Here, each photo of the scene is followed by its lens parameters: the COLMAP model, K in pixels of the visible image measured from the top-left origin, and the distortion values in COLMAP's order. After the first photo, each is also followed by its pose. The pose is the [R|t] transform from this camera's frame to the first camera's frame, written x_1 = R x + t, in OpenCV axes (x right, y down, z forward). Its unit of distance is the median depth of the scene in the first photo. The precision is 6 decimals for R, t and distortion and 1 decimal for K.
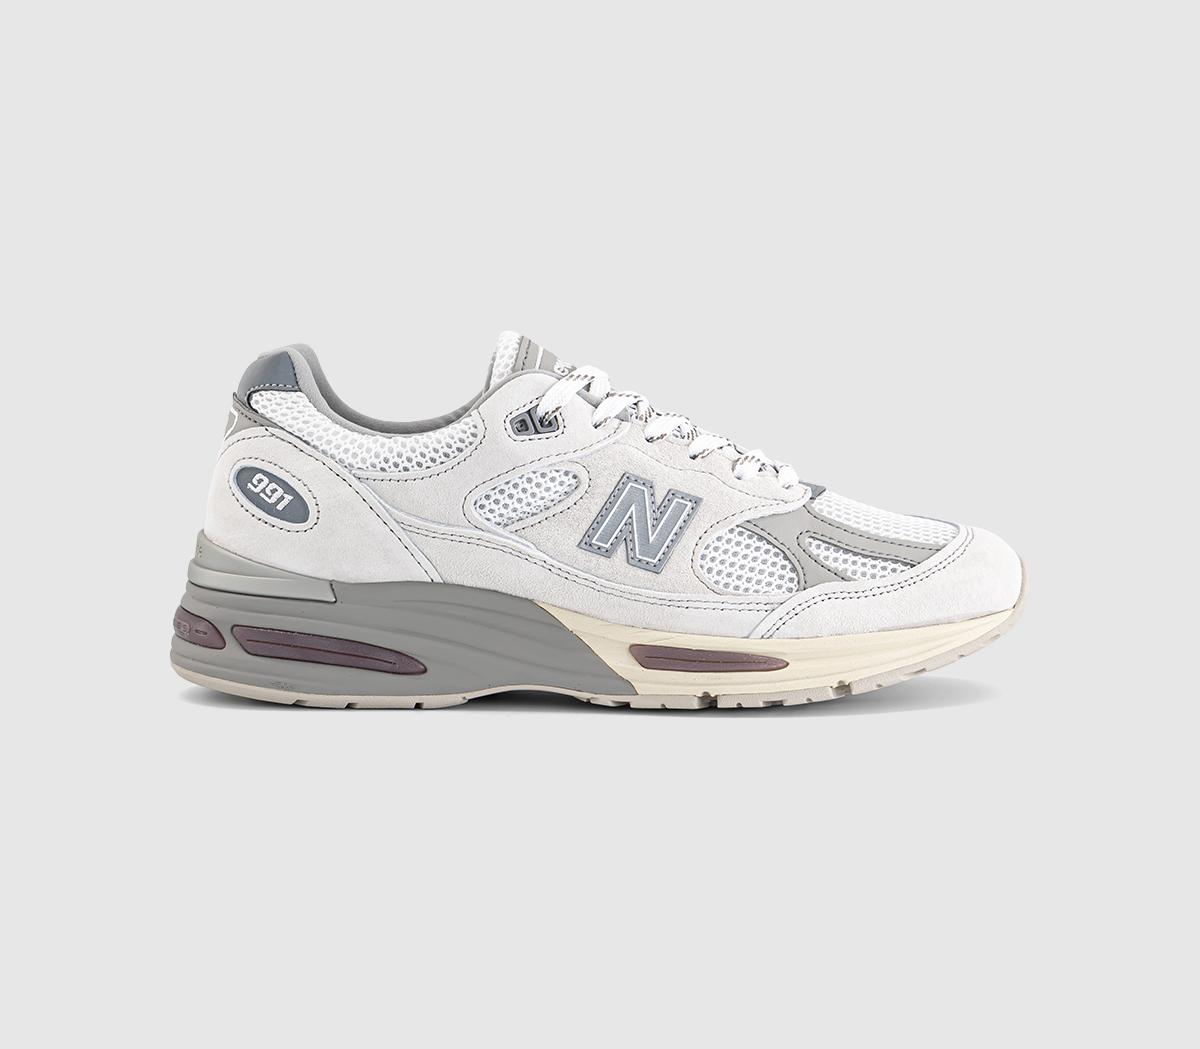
lens RADIAL K [[1612.7, 0, 600.0], [0, 1612.7, 524.5], [0, 0, 1]] dist [-0.017795, 0.012945]
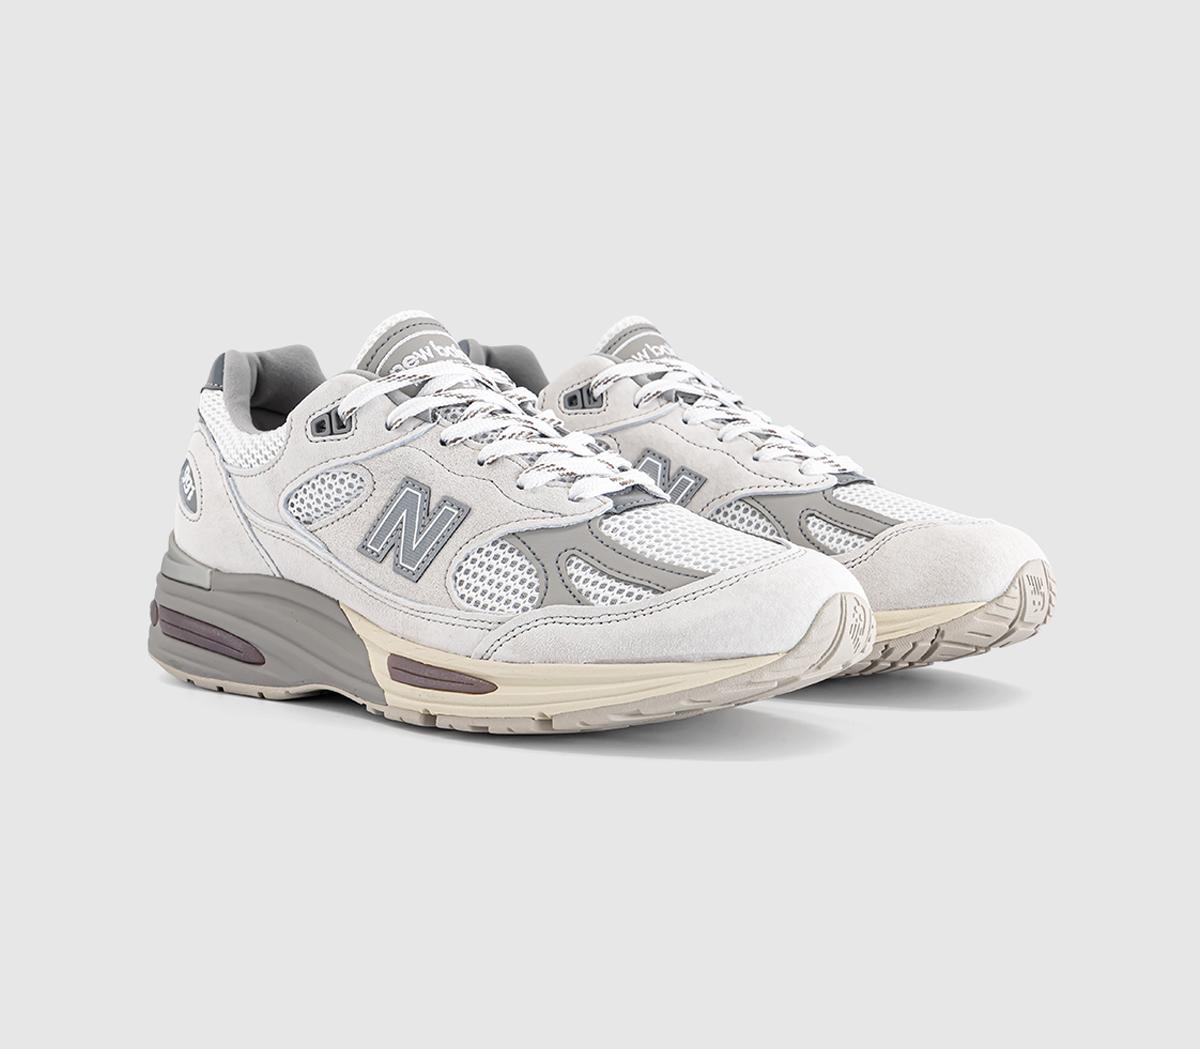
lens RADIAL K [[1612.7, 0, 600.0], [0, 1612.7, 524.5], [0, 0, 1]] dist [-0.017795, 0.012945]
pose [[0.869299, 0.051530, -0.491593, 0.596413], [-0.051565, 0.998579, 0.013490, -0.022616], [0.491590, 0.013622, 0.870720, 0.211371]]
